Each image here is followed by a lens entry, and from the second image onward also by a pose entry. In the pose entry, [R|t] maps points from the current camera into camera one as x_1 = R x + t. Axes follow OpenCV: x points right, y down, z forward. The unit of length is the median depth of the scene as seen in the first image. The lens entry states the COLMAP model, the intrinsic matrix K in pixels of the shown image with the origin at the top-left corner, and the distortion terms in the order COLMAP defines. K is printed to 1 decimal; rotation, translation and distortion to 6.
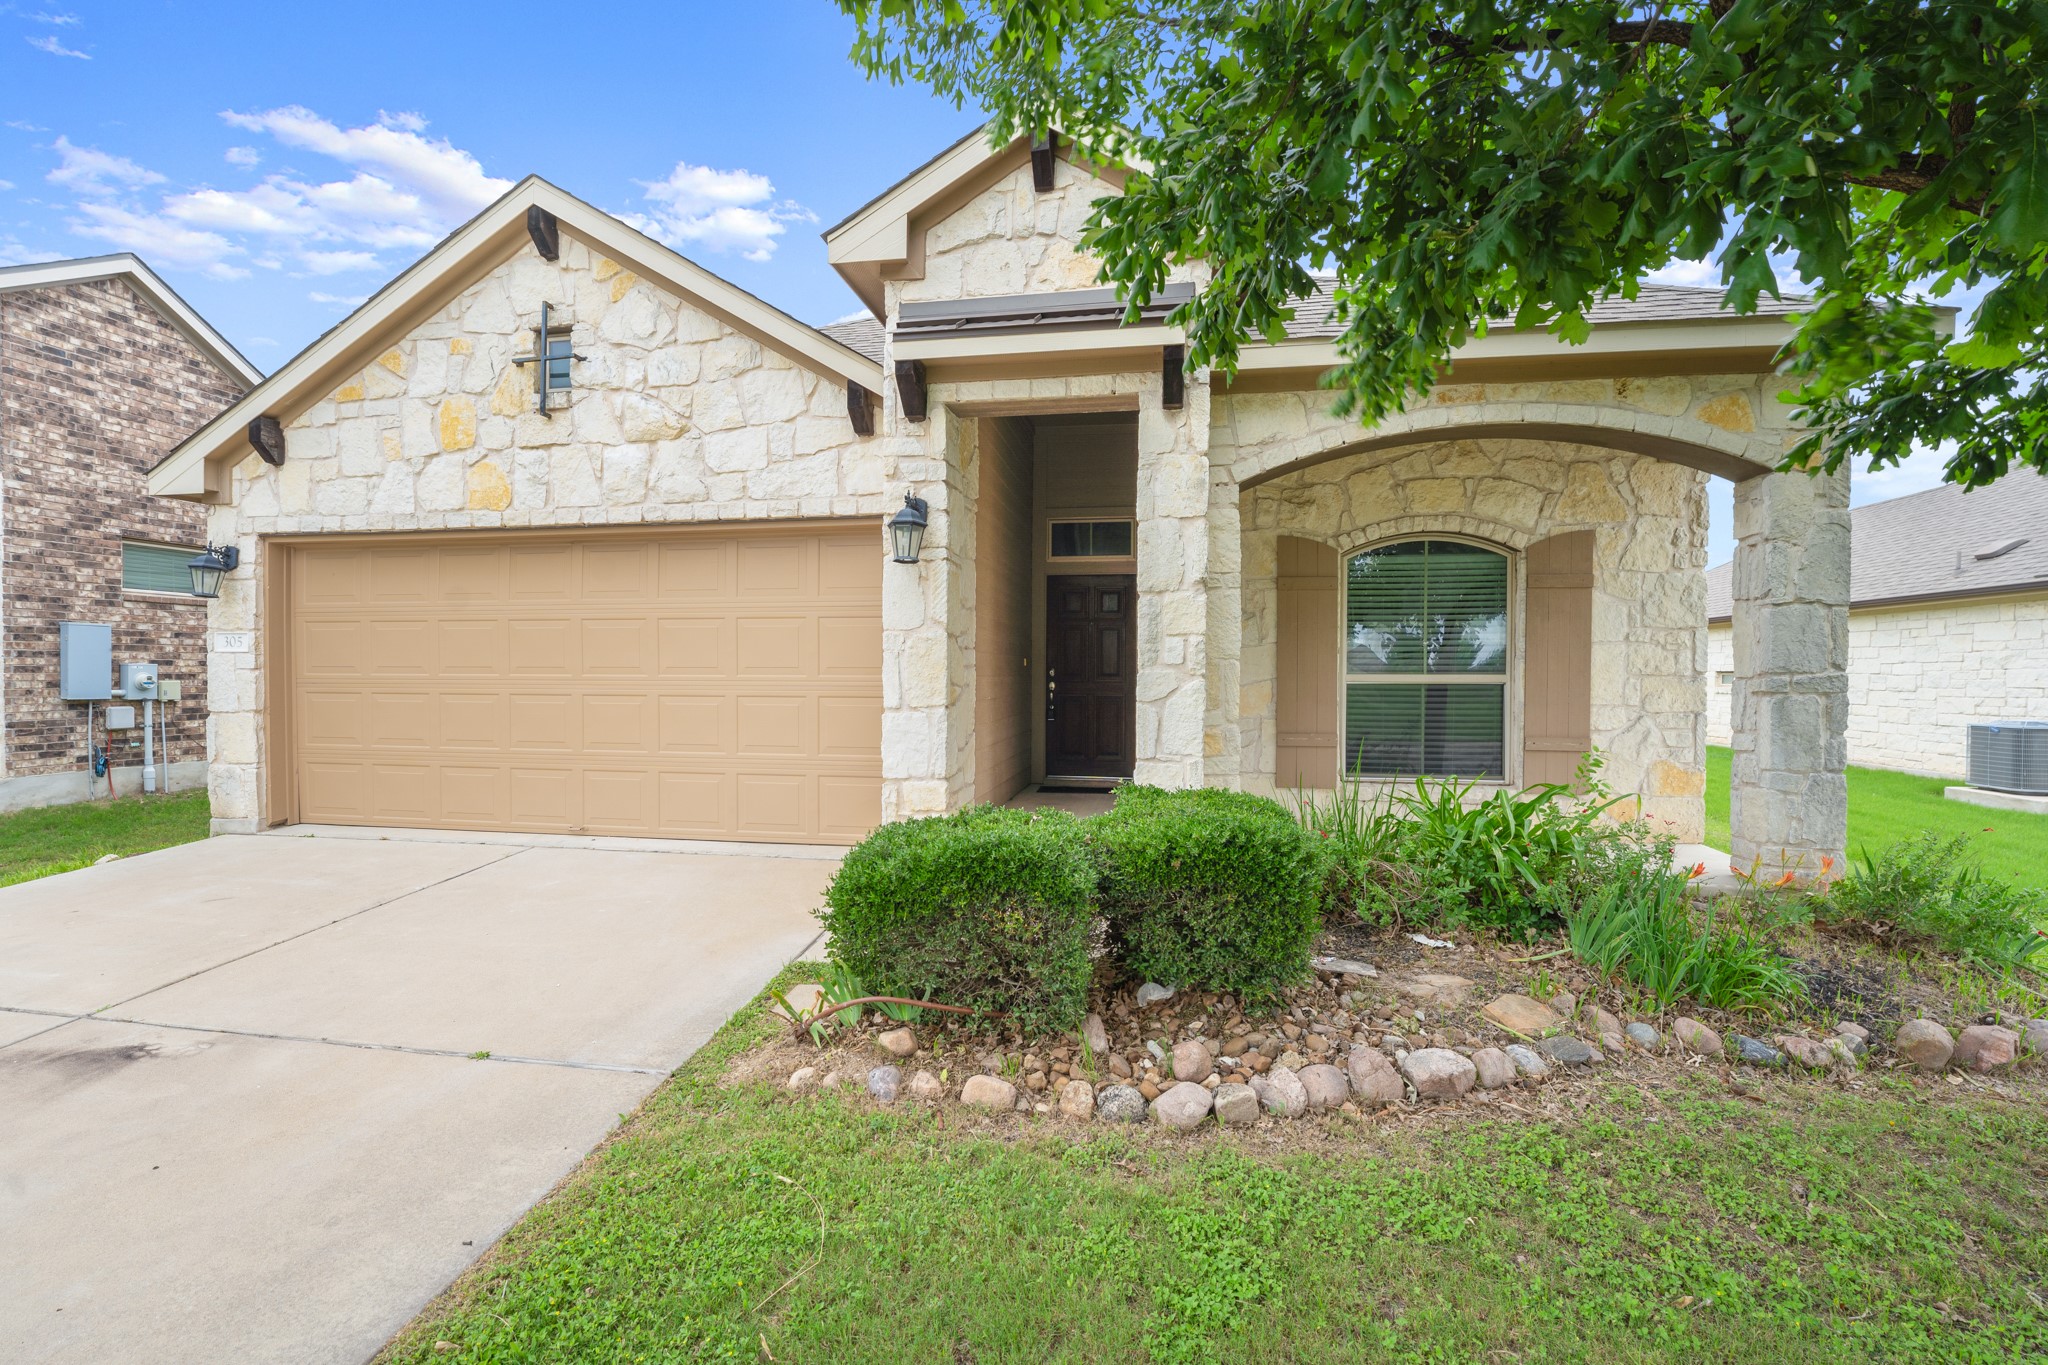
lens RADIAL K [[886.1, 0, 1015.0], [0, 886.1, 675.5], [0, 0, 1]] dist [-0.000568, -0.001339]
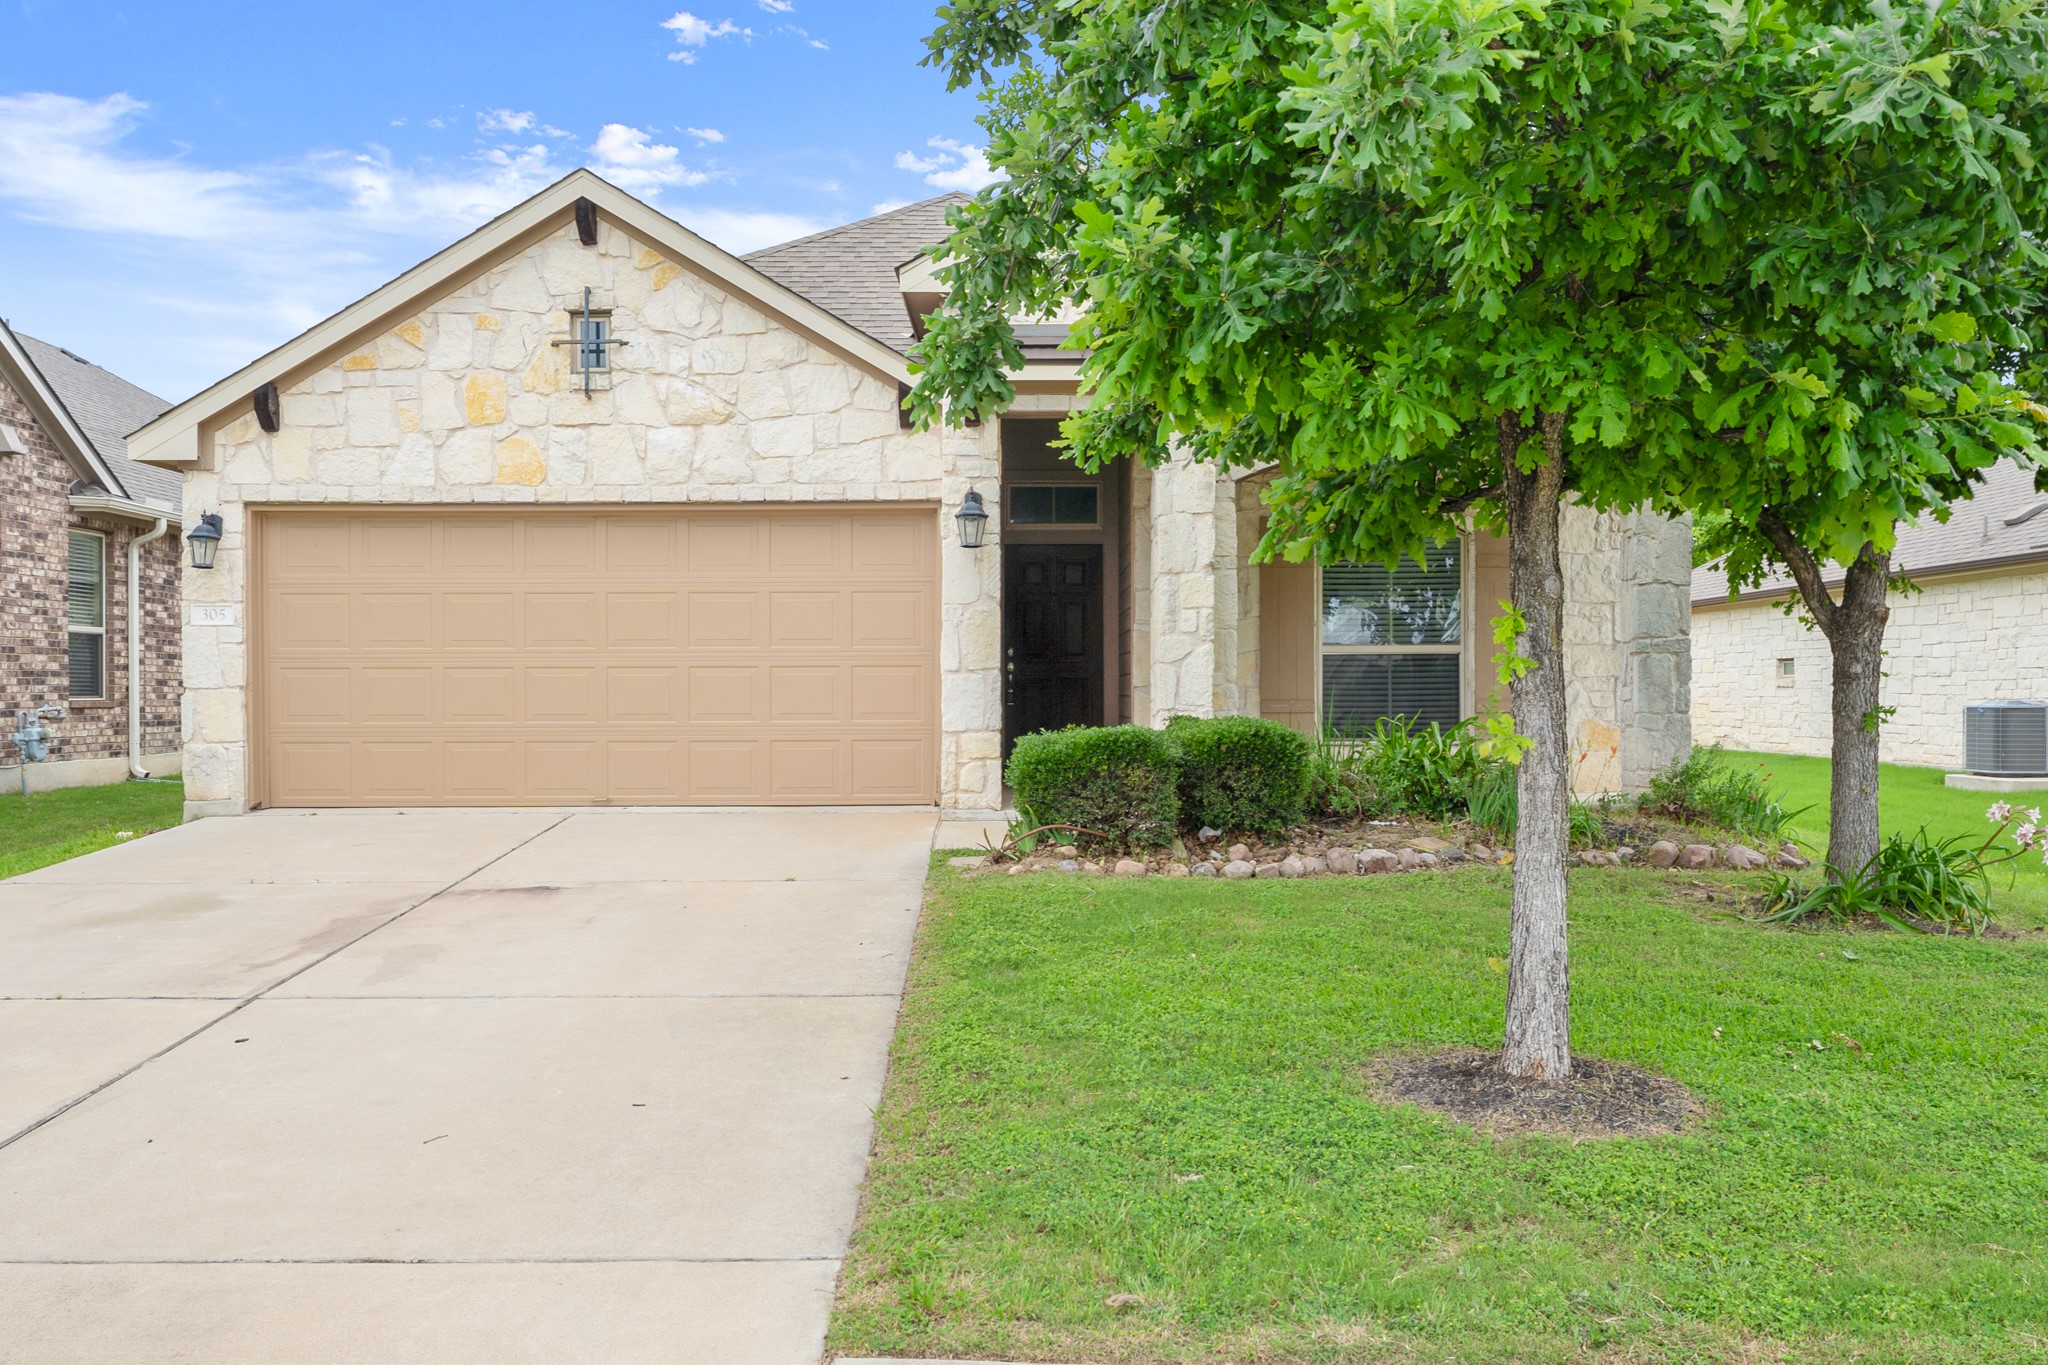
lens RADIAL K [[1656.1, 0, 1024.1], [0, 1656.1, 679.2], [0, 0, 1]] dist [0.063889, 0.001305]
pose [[0.983516, -0.006781, 0.180694, -0.386431], [0.008259, 0.999938, -0.007426, 0.056973], [-0.180632, 0.008796, 0.983511, -1.021874]]
